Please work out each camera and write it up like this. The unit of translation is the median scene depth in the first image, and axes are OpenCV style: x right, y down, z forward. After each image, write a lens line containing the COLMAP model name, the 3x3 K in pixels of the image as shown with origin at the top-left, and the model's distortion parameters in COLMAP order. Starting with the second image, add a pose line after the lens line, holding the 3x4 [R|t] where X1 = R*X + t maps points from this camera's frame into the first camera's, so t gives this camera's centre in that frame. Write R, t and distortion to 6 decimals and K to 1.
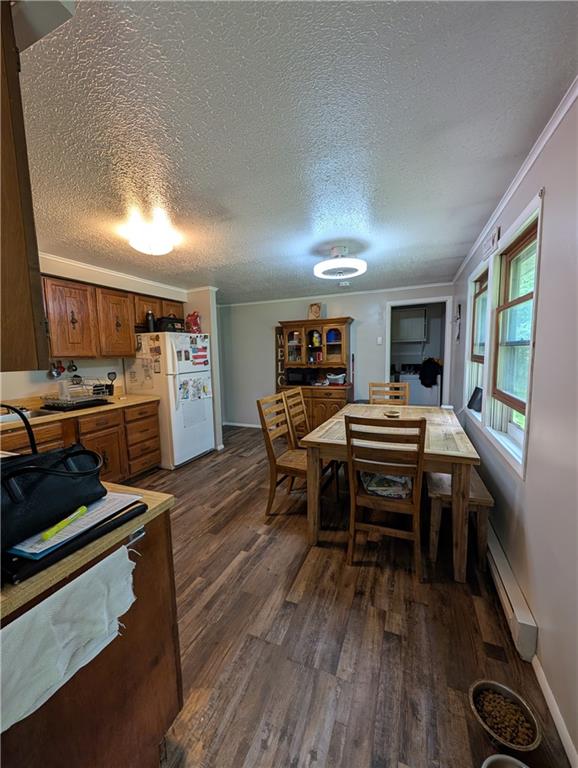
lens RADIAL K [[300.5, 0, 289.0], [0, 300.5, 384.0], [0, 0, 1]] dist [0.000499, 0.000004]
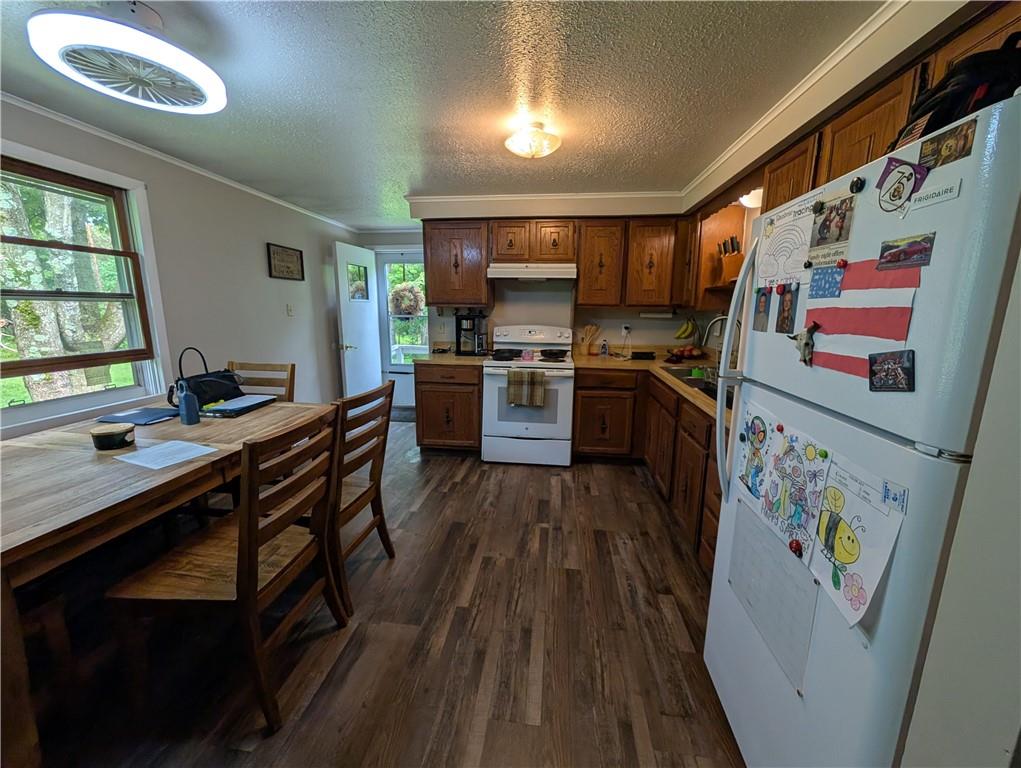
lens RADIAL K [[384.8, 0, 506.2], [0, 384.8, 377.8], [0, 0, 1]] dist [-0.001429, 0.000106]
pose [[-0.963572, 0.062452, -0.260055, -0.081018], [-0.015660, 0.957511, 0.287970, -0.121429], [0.266990, 0.281552, -0.921653, 1.191693]]
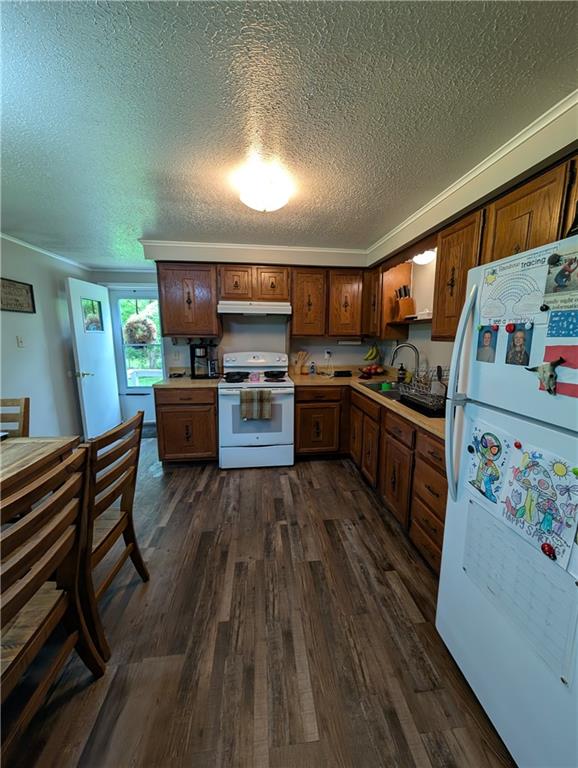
lens RADIAL K [[291.6, 0, 290.4], [0, 291.6, 383.1], [0, 0, 1]] dist [0.000496, -0.000035]
pose [[-0.873629, 0.098735, -0.476470, -0.059156], [-0.036145, 0.963324, 0.265894, -0.120029], [0.485248, 0.249515, -0.838020, 1.104425]]
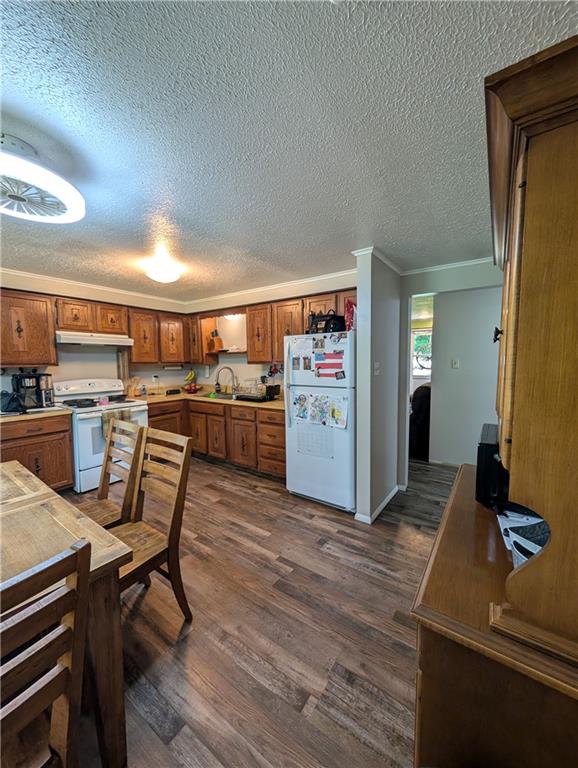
lens RADIAL K [[291.6, 0, 290.4], [0, 291.6, 383.1], [0, 0, 1]] dist [0.000496, -0.000035]
pose [[-0.220605, 0.101159, -0.970103, 0.394014], [-0.087763, 0.988514, 0.123036, -0.131751], [0.971407, 0.112281, -0.209193, 1.107562]]
